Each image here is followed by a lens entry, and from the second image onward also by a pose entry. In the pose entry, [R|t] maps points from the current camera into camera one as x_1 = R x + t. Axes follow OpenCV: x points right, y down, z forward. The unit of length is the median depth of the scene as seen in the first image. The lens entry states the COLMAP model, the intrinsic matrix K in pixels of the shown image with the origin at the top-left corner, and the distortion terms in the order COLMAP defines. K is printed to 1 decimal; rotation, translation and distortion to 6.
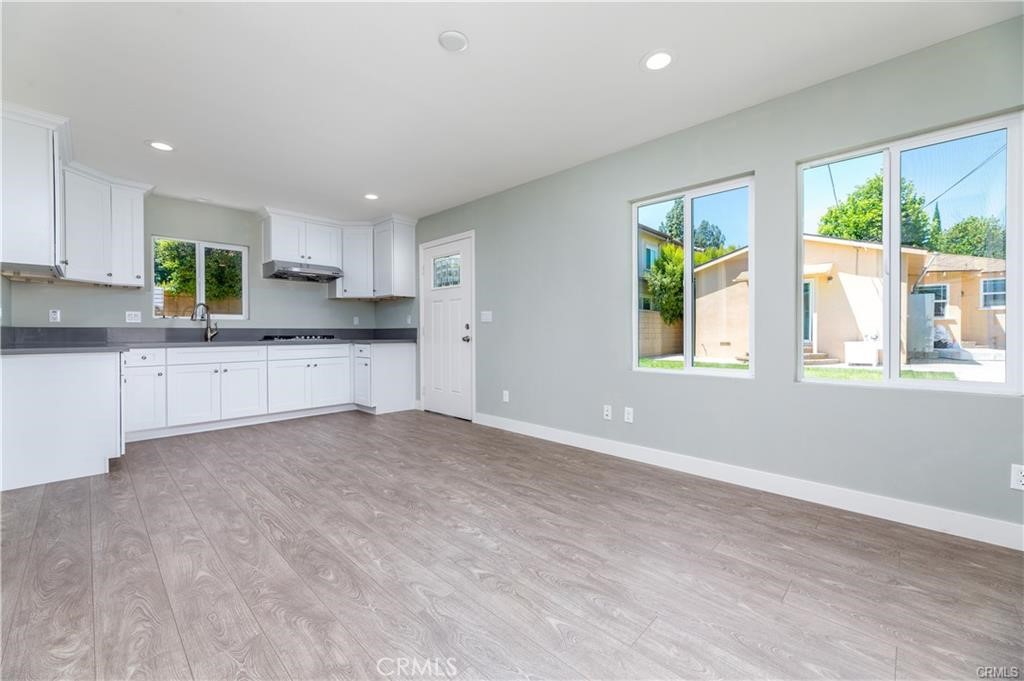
lens RADIAL K [[412.1, 0, 506.0], [0, 412.1, 336.7], [0, 0, 1]] dist [0.000200, 0.000524]
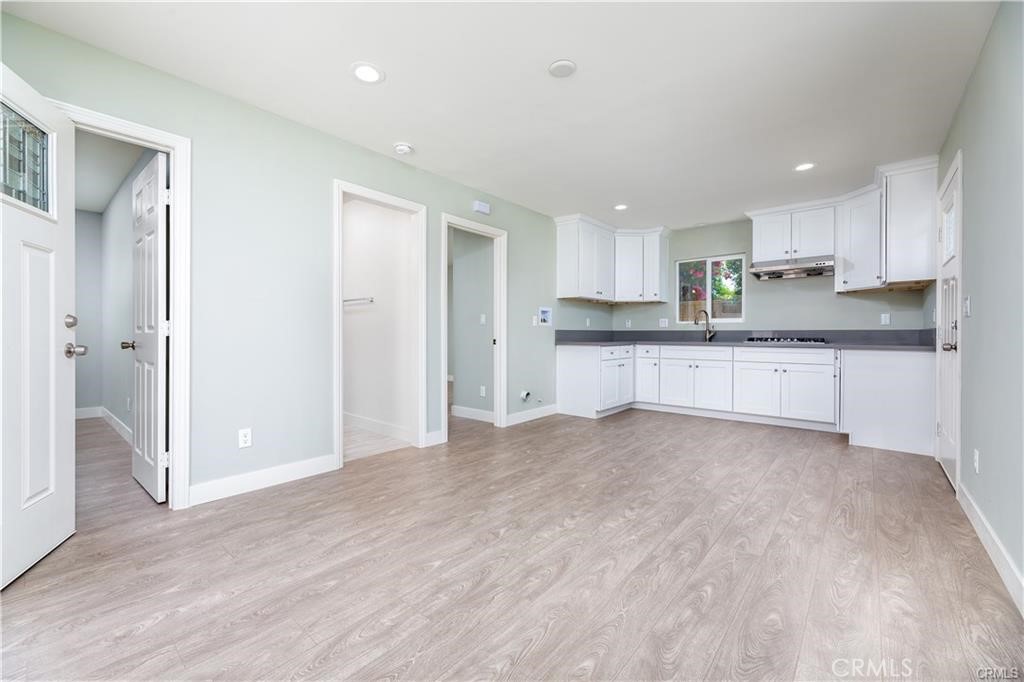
lens RADIAL K [[412.1, 0, 503.2], [0, 412.1, 335.7], [0, 0, 1]] dist [0.000200, 0.000524]
pose [[0.058454, 0.006746, -0.998267, 0.445027], [-0.013556, 0.999890, 0.005964, -0.004930], [0.998198, 0.013184, 0.058539, 0.361287]]
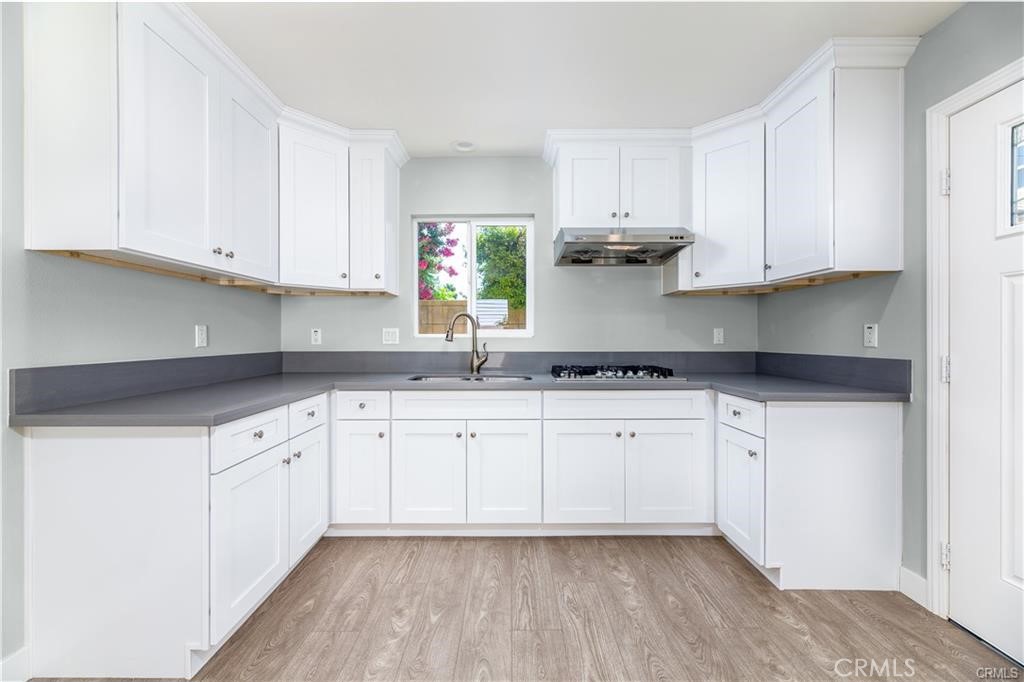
lens RADIAL K [[412.1, 0, 515.7], [0, 412.1, 337.9], [0, 0, 1]] dist [0.000200, 0.000524]
pose [[0.714911, 0.002432, -0.699212, -0.251370], [-0.008985, 0.999943, -0.005709, -0.041018], [0.699158, 0.010364, 0.714892, 0.624663]]
